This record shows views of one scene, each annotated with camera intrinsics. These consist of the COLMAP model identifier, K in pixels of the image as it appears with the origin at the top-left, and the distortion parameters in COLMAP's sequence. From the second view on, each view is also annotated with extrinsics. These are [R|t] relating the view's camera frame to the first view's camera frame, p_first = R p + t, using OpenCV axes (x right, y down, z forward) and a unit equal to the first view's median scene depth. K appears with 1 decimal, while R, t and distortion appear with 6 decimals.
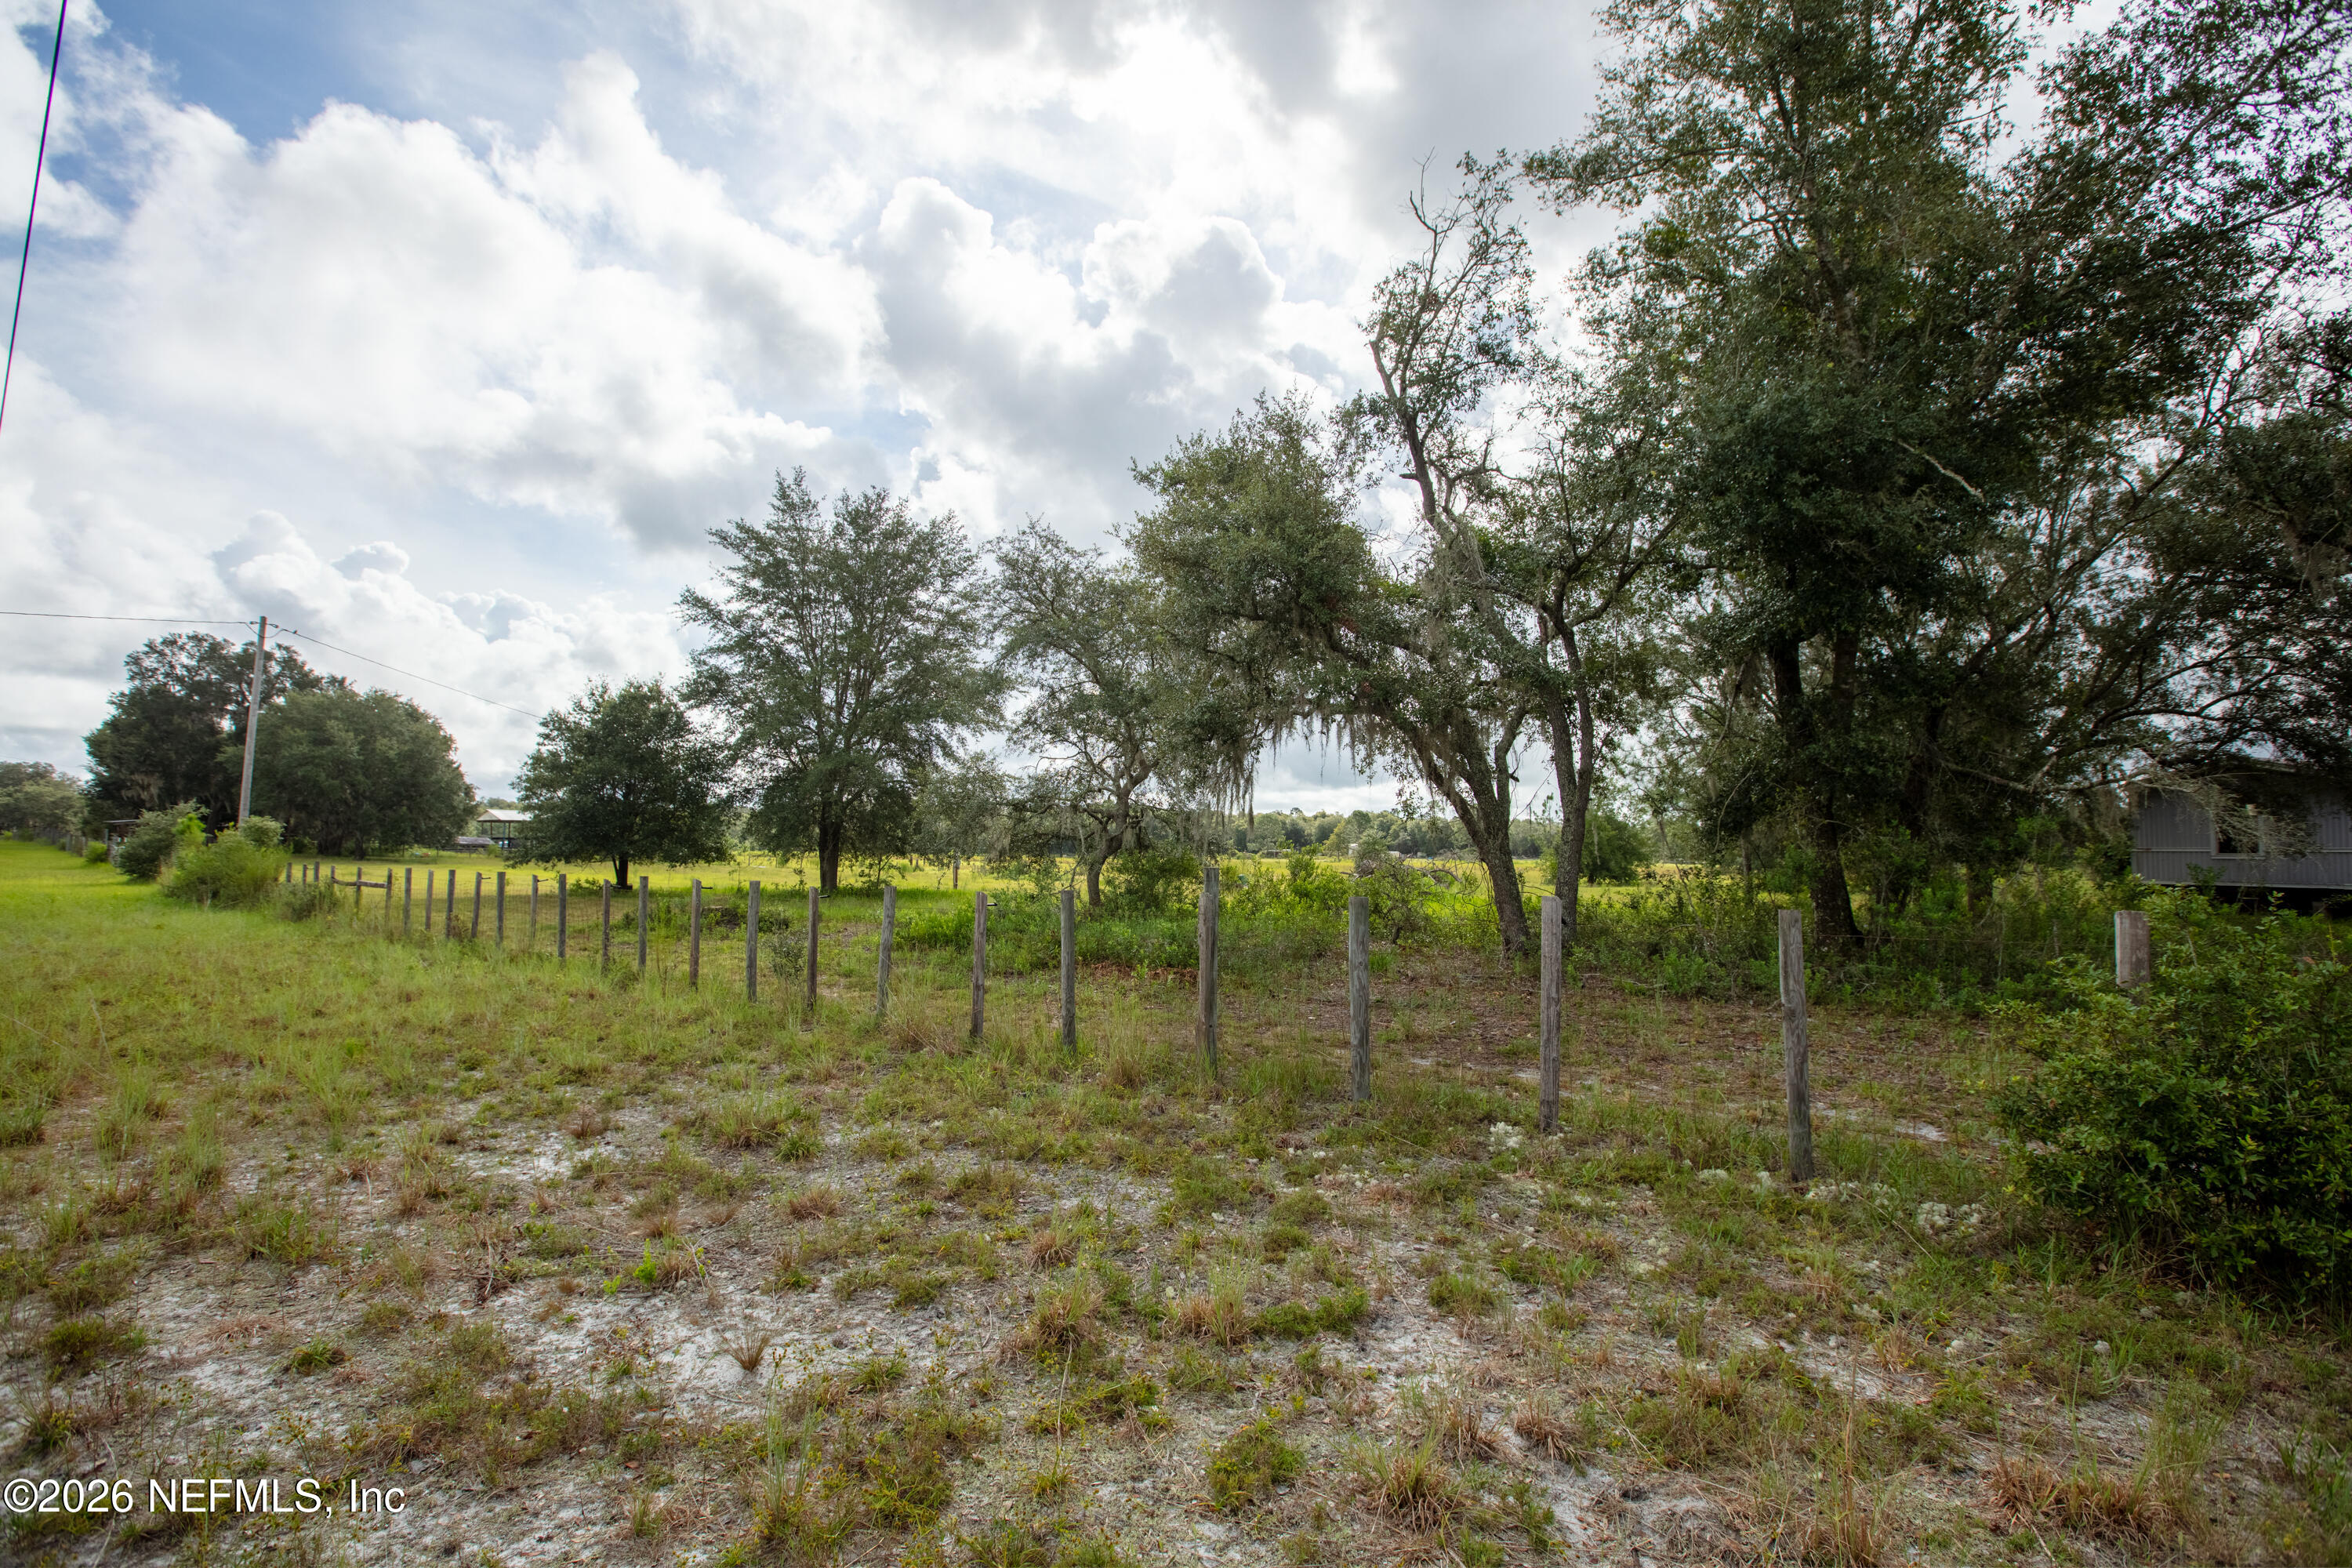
lens RADIAL K [[1061.3, 0, 1169.8], [0, 1061.3, 789.3], [0, 0, 1]] dist [-0.023799, 0.003986]
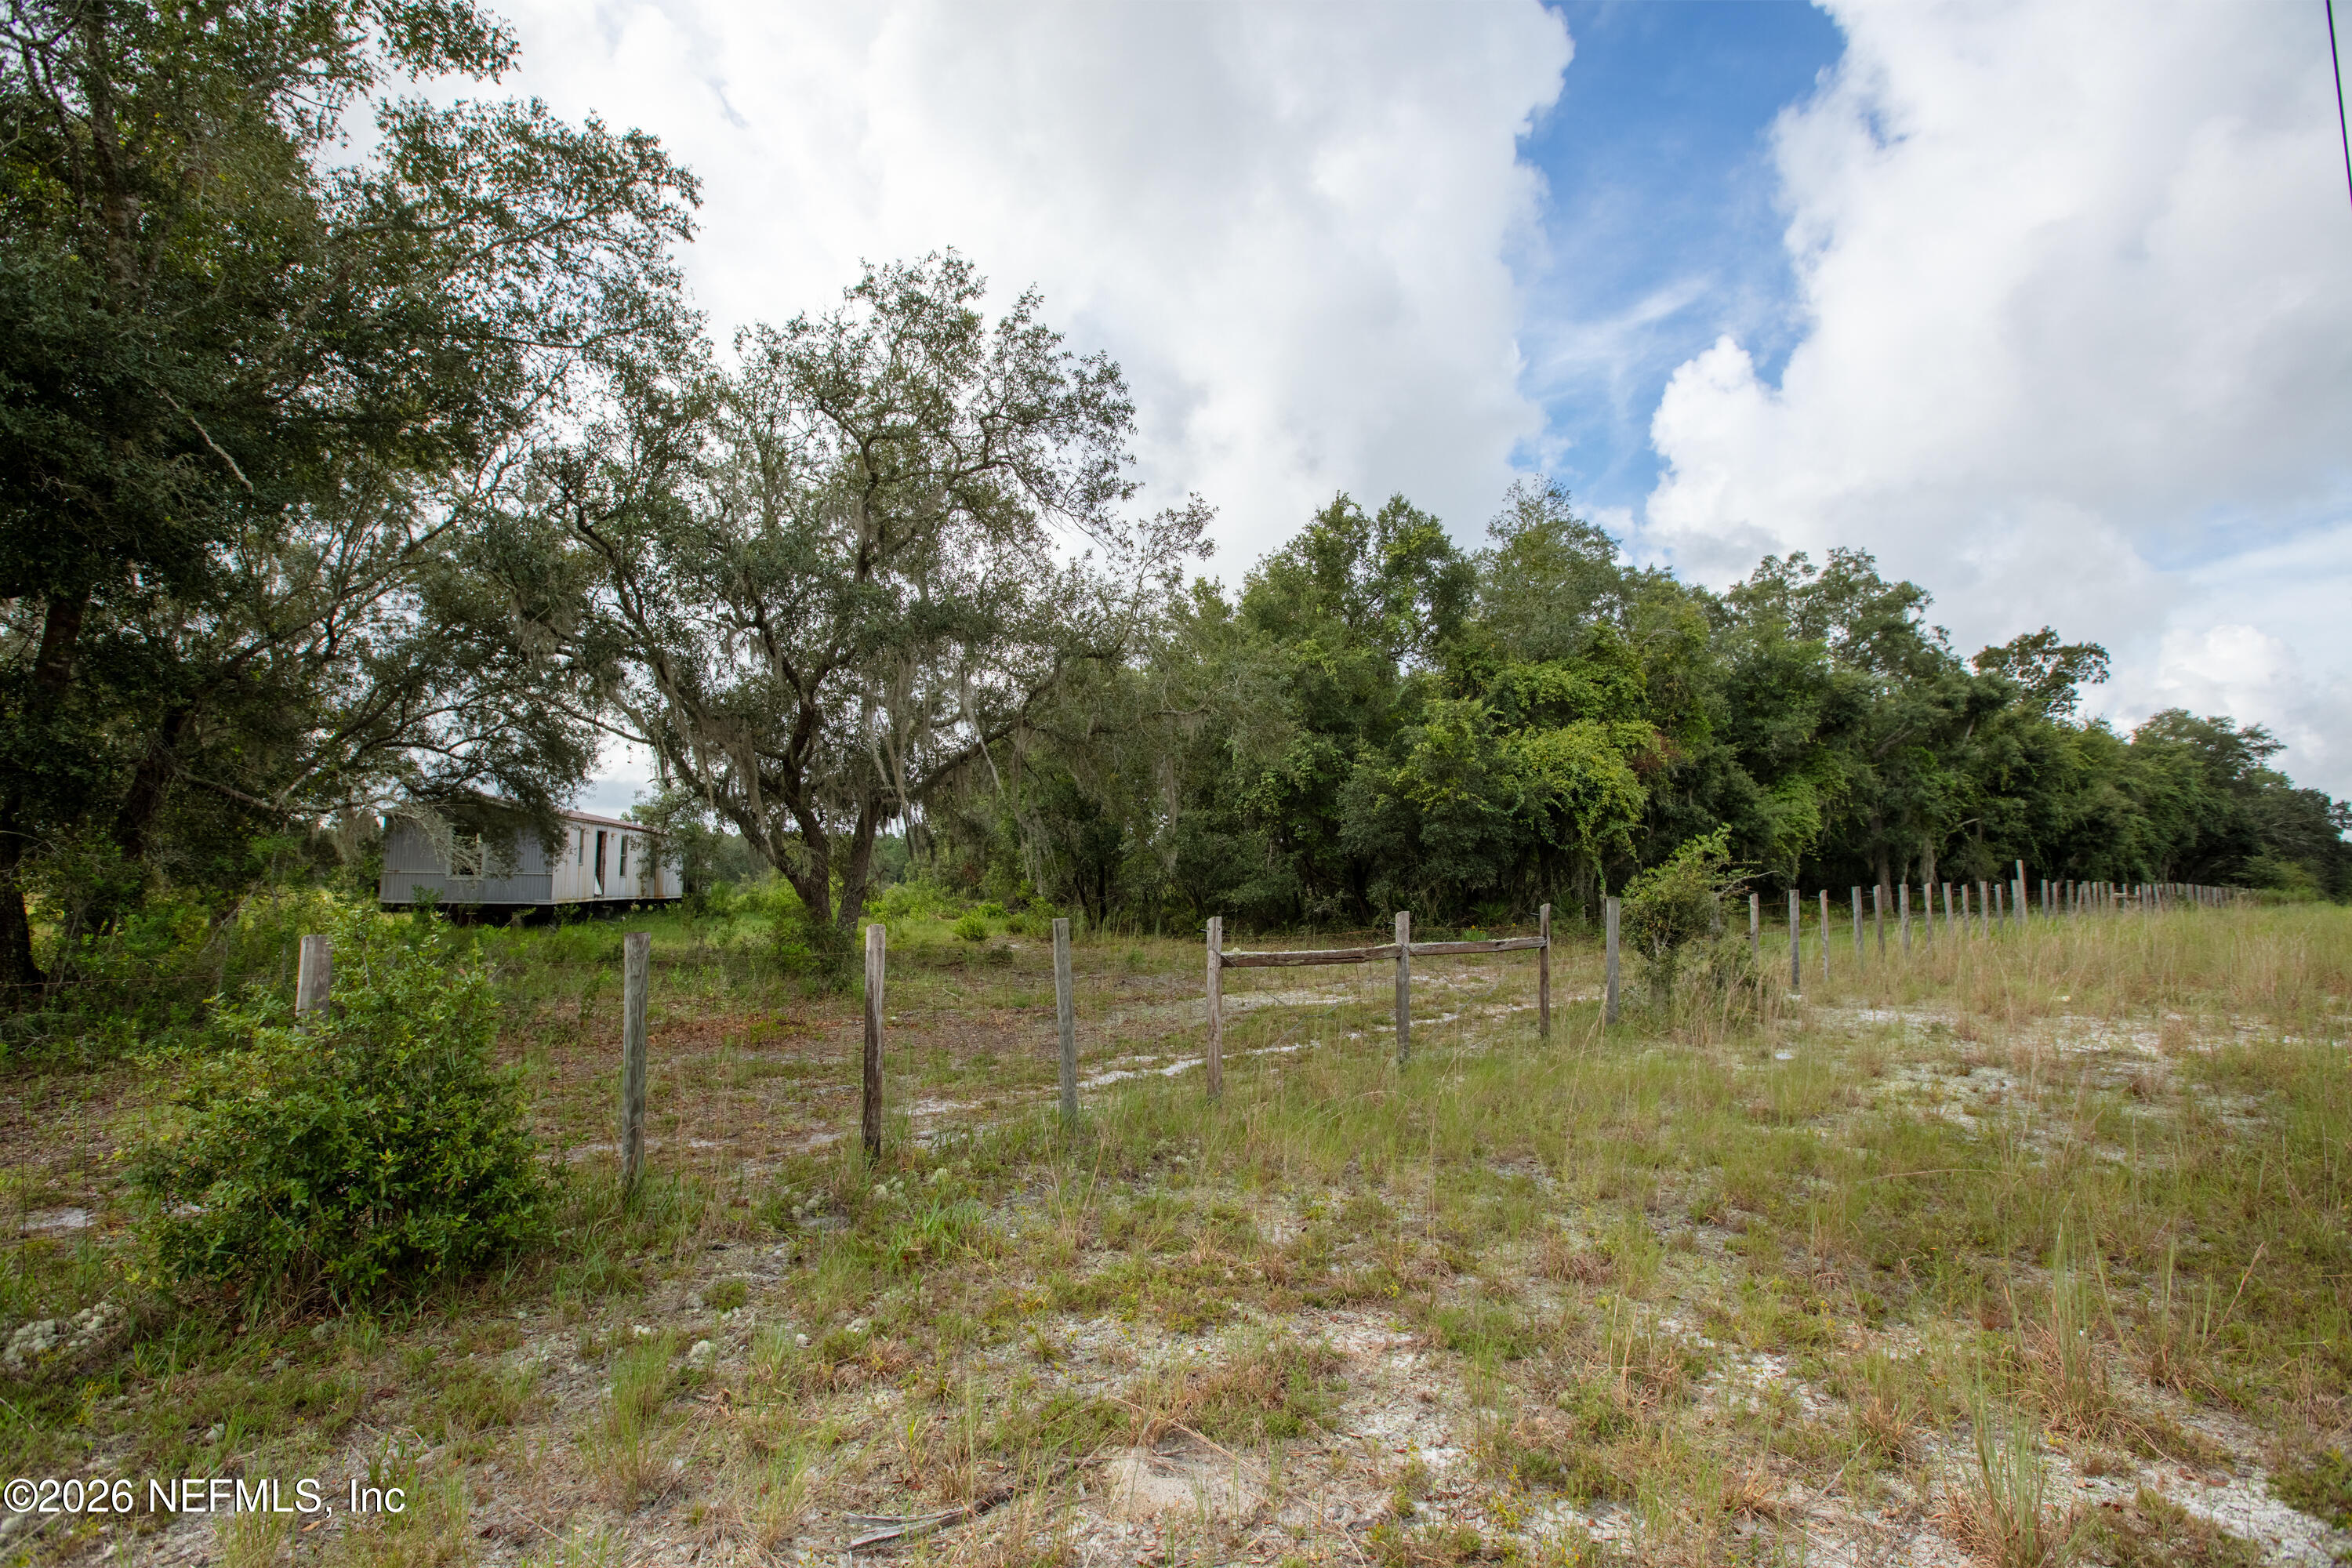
lens RADIAL K [[1061.3, 0, 1169.8], [0, 1061.3, 789.3], [0, 0, 1]] dist [-0.023799, 0.003986]
pose [[0.188099, 0.079386, 0.978937, 0.031669], [-0.059565, 0.995815, -0.069309, 0.000595], [-0.980342, -0.045273, 0.192040, 0.012291]]
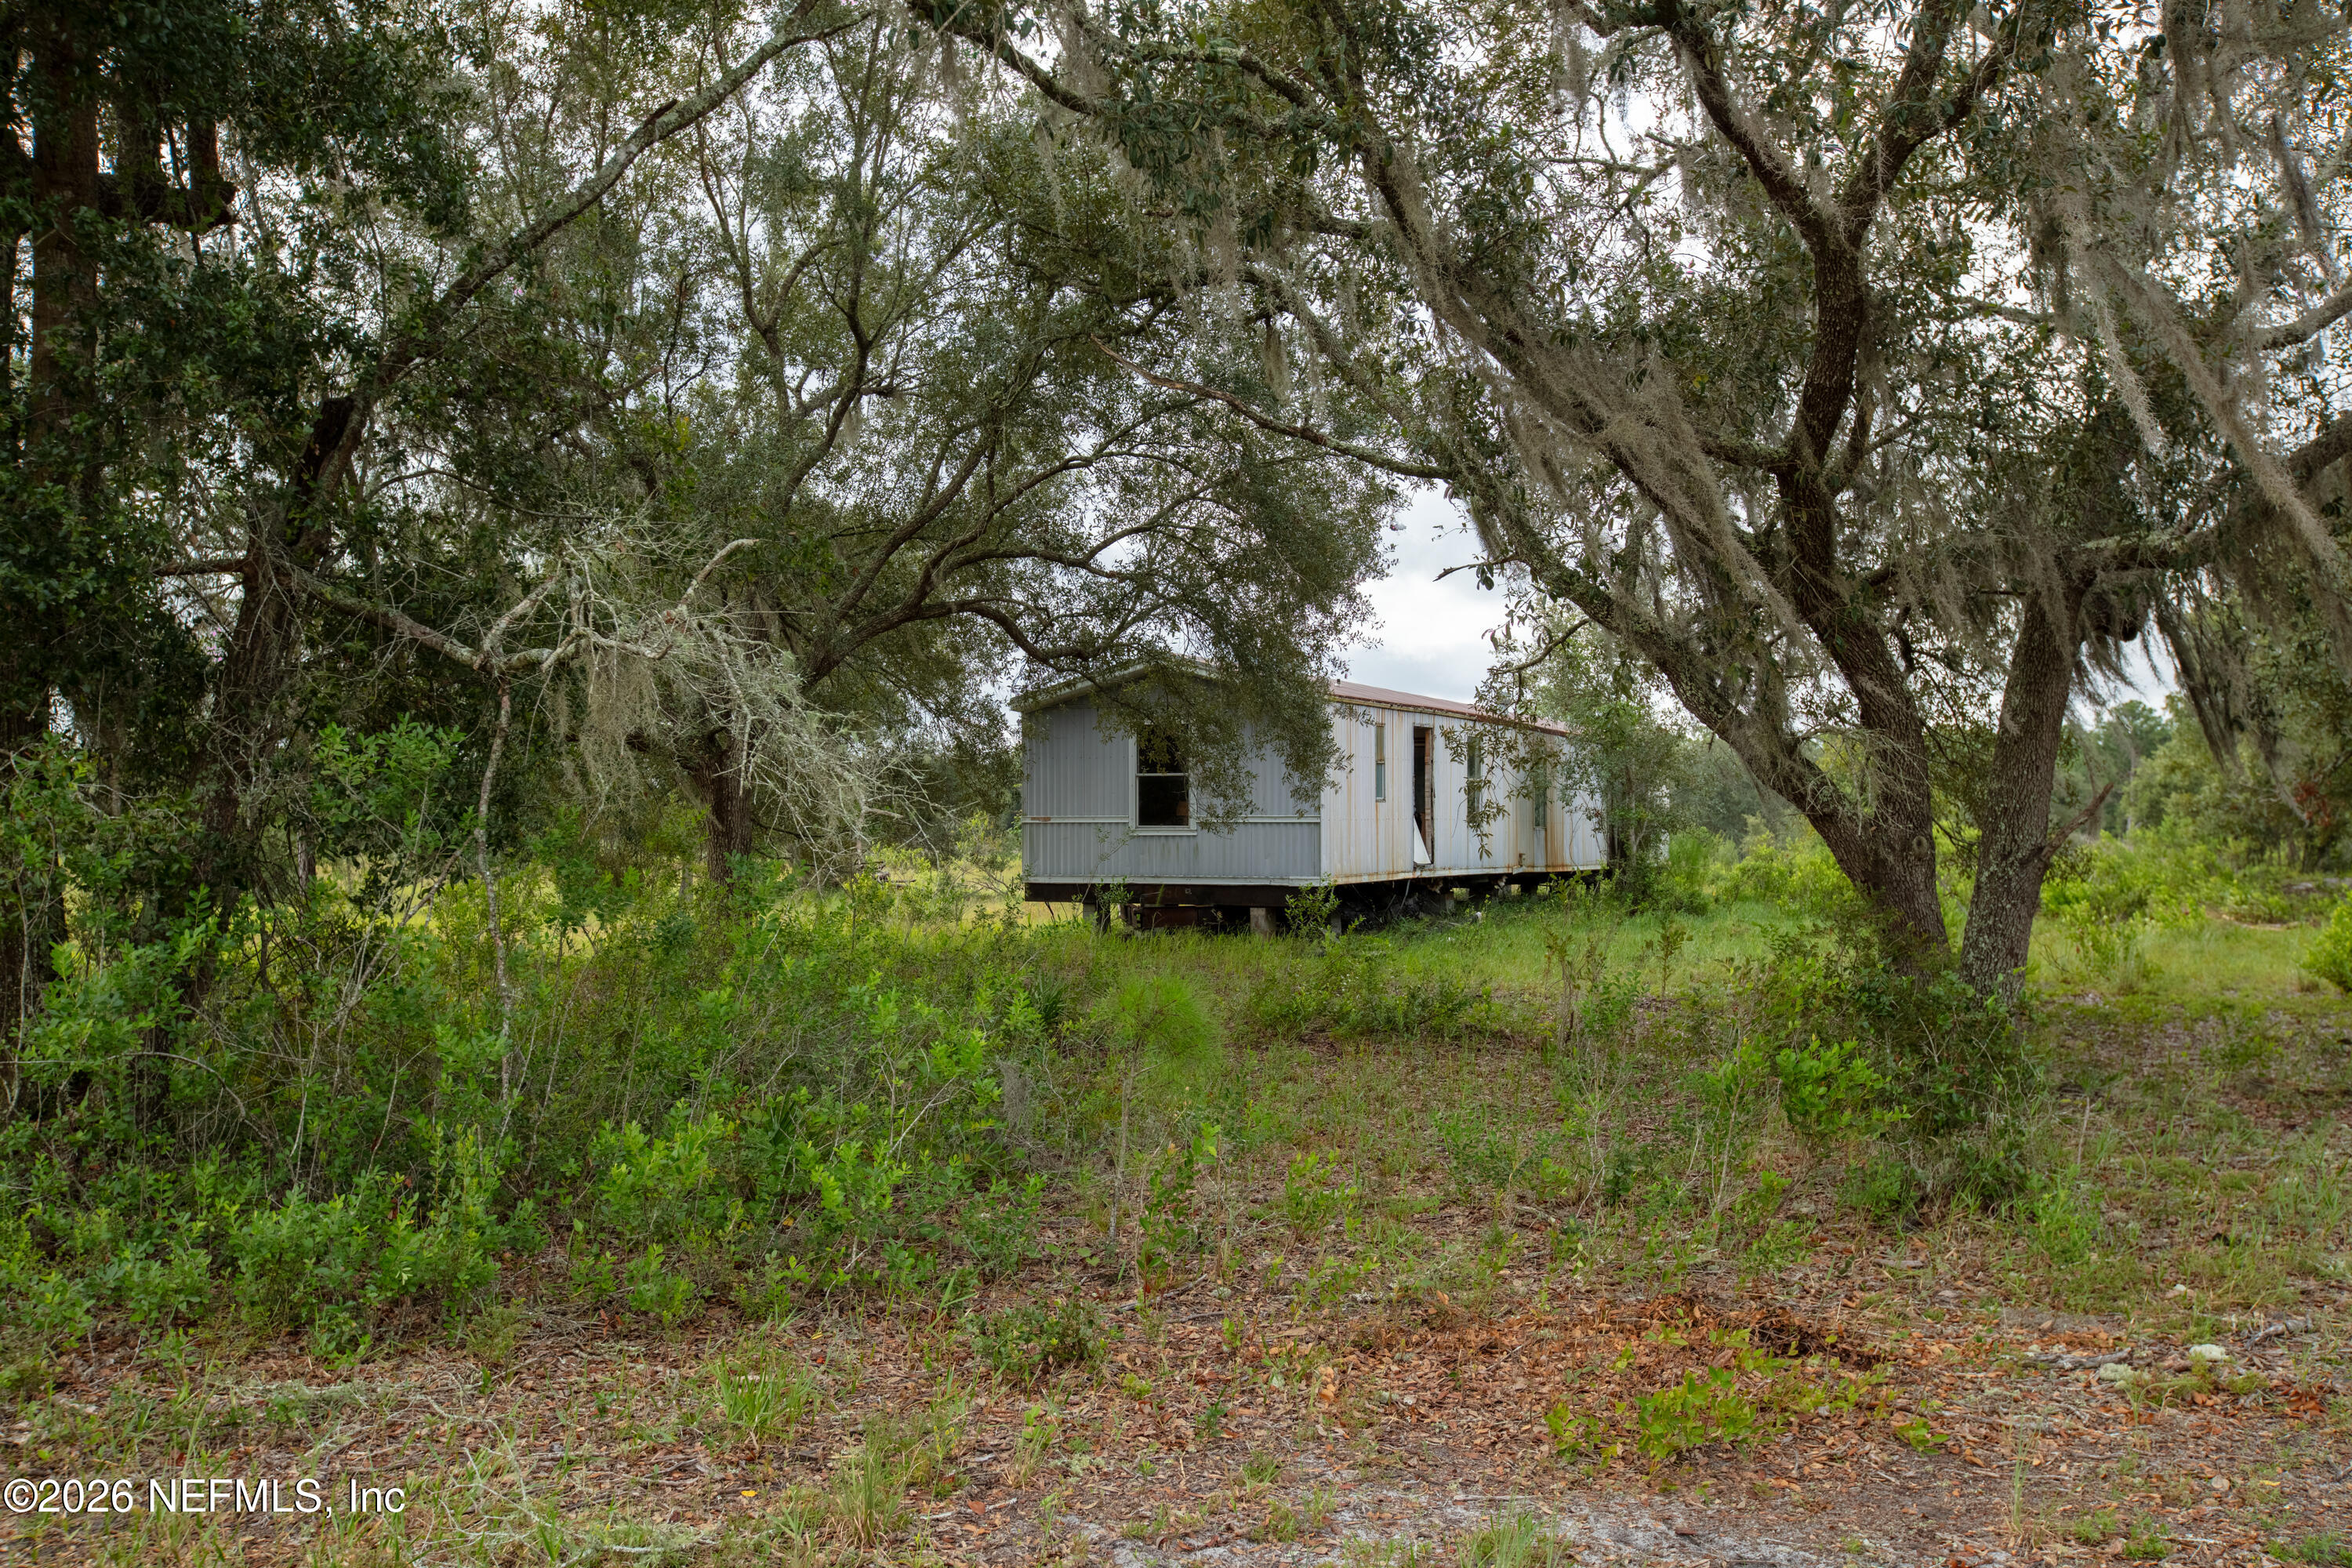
lens RADIAL K [[2052.7, 0, 1176.7], [0, 2052.7, 818.9], [0, 0, 1]] dist [0.058642, 0.000111]
pose [[0.752340, -0.006460, 0.658743, 0.445482], [-0.027186, 0.998796, 0.040844, 0.018000], [-0.658213, -0.048637, 0.751259, 0.236243]]
